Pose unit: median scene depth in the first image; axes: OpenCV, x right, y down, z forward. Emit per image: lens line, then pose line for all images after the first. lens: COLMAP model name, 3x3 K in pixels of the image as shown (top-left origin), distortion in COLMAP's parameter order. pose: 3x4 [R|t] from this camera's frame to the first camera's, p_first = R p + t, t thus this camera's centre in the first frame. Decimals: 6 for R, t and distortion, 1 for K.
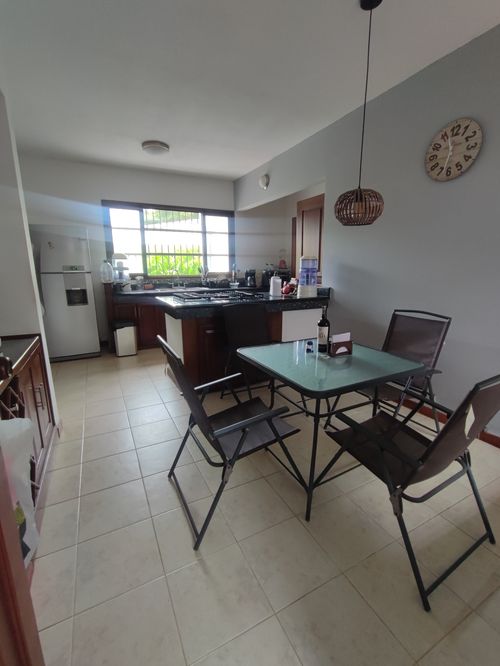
lens RADIAL K [[302.0, 0, 251.8], [0, 302.0, 333.9], [0, 0, 1]] dist [-0.003395, 0.002819]
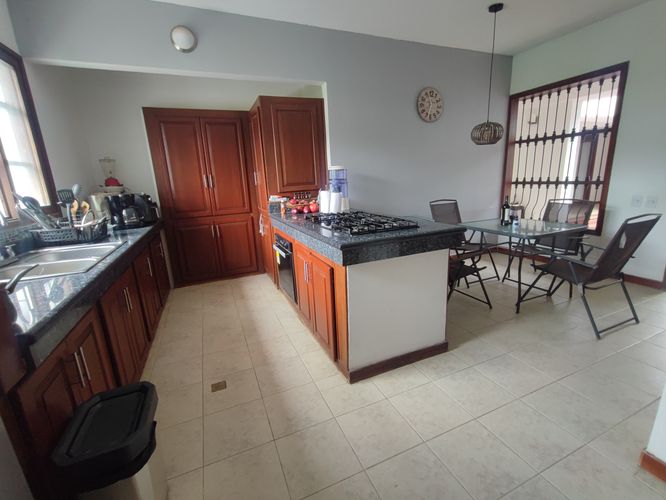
lens RADIAL K [[302.0, 0, 333.5], [0, 302.0, 248.7], [0, 0, 1]] dist [-0.003395, 0.002819]
pose [[0.085759, -0.240868, 0.966762, -1.225373], [0.255211, 0.943273, 0.212376, -0.343944], [-0.963075, 0.228515, 0.142366, 1.471457]]
